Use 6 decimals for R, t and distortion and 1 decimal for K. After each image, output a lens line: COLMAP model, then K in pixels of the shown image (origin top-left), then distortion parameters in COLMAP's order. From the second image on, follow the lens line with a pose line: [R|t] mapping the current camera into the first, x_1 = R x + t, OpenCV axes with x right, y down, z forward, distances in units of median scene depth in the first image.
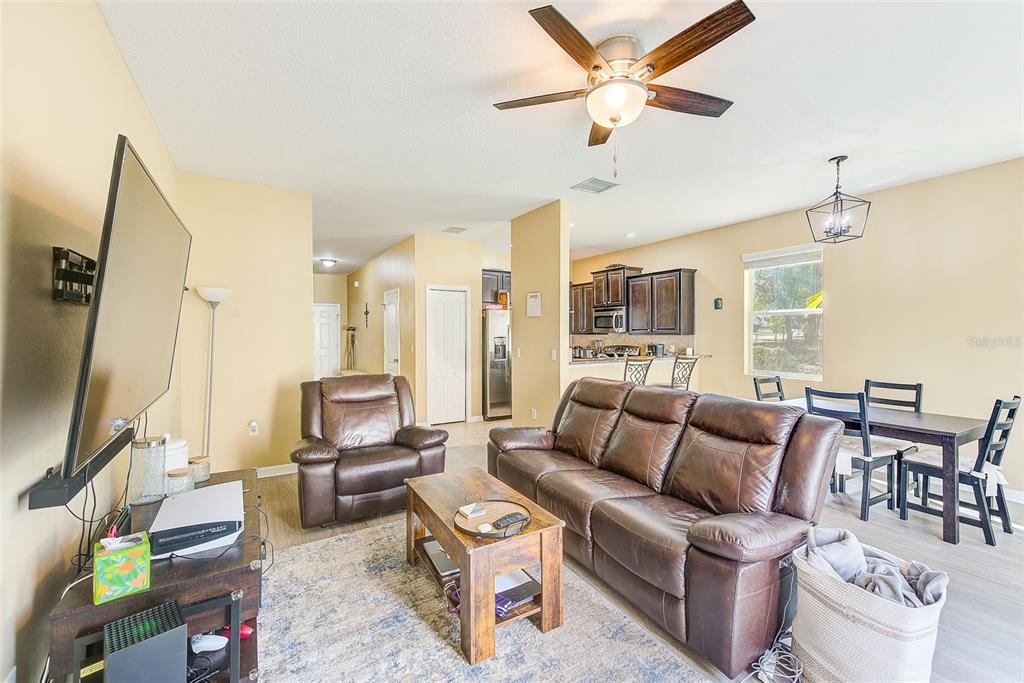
lens RADIAL K [[426.5, 0, 512.0], [0, 426.5, 341.5], [0, 0, 1]] dist [-0.001152, -0.000091]
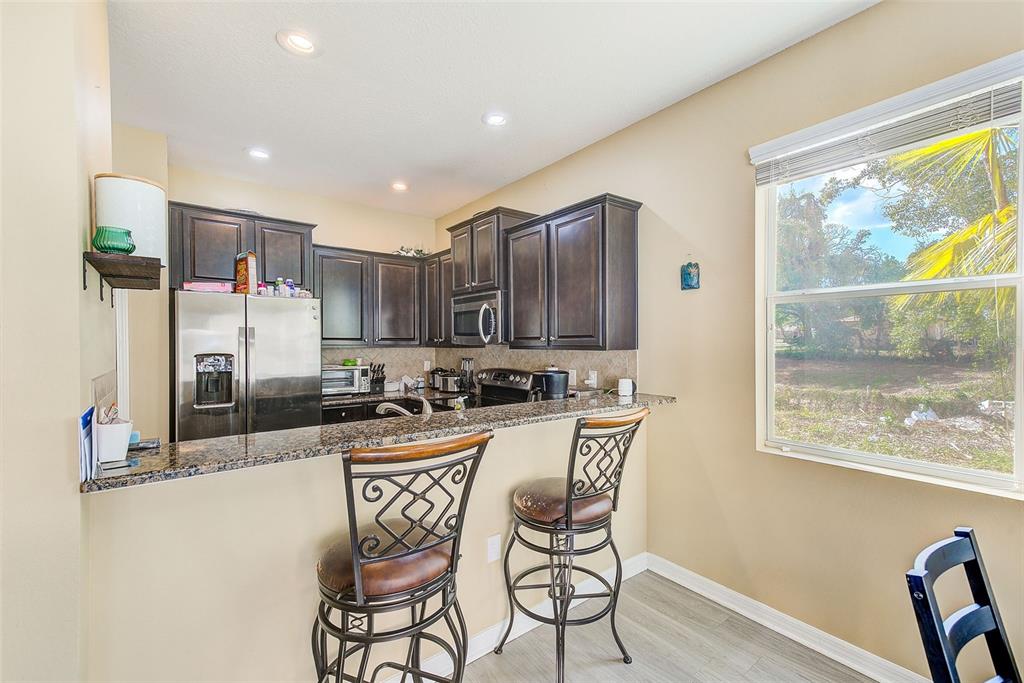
lens RADIAL K [[431.5, 0, 512.0], [0, 431.5, 341.5], [0, 0, 1]] dist [0.023810, -0.000197]
pose [[0.994670, 0.002767, 0.103076, 0.254928], [-0.000352, 0.999725, -0.023433, -0.013712], [-0.103113, 0.023272, 0.994397, 0.572124]]
